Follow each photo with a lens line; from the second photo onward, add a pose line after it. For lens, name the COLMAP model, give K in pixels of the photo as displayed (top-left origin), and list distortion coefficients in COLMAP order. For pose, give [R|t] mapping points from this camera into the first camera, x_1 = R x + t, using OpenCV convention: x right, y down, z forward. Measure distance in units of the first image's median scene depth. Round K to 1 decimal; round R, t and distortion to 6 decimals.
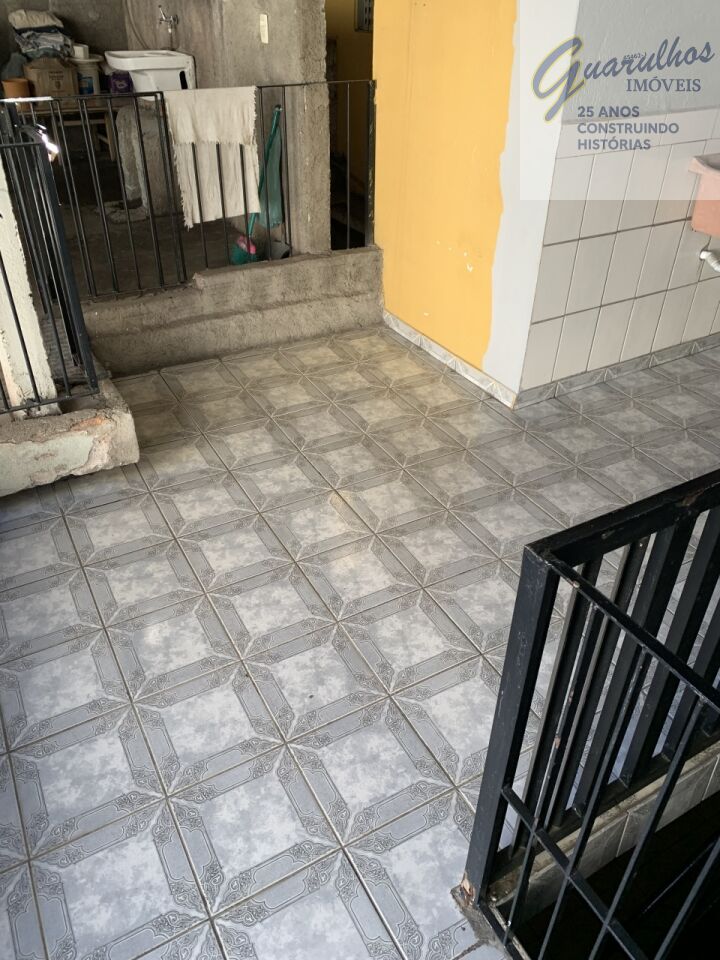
lens RADIAL K [[727.4, 0, 360.0], [0, 727.4, 480.0], [0, 0, 1]] dist [0.144862, -0.287968]
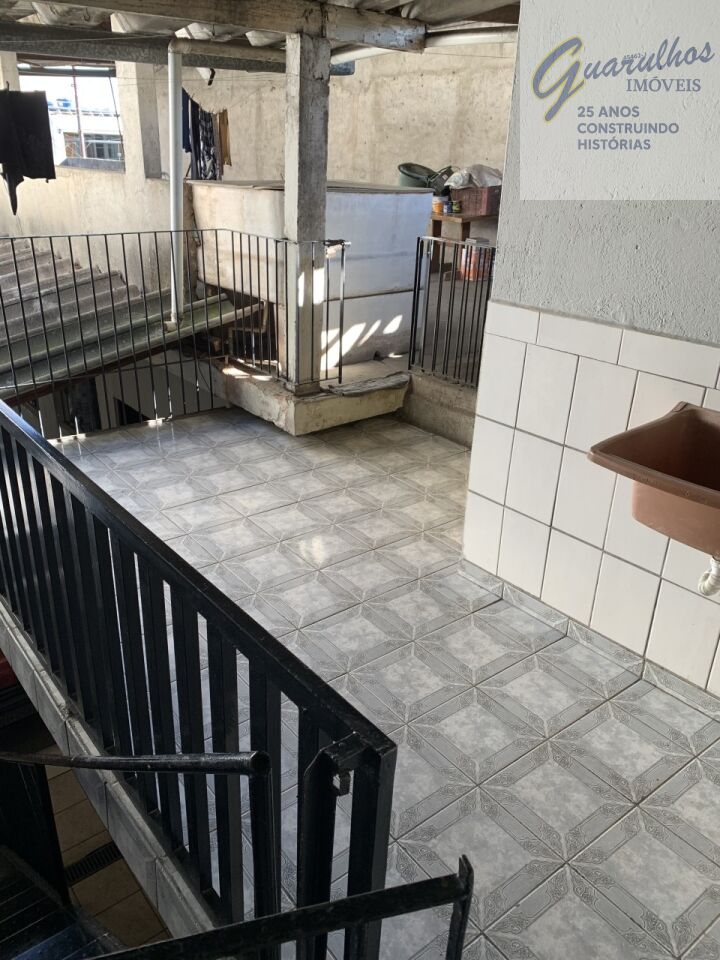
lens RADIAL K [[733.4, 0, 353.1], [0, 733.4, 486.2], [0, 0, 1]] dist [0.047989, -0.057006]
pose [[0.135416, 0.389605, -0.910972, 1.100435], [-0.577789, 0.777968, 0.246833, -0.368515], [0.804874, 0.492925, 0.330458, 0.560431]]
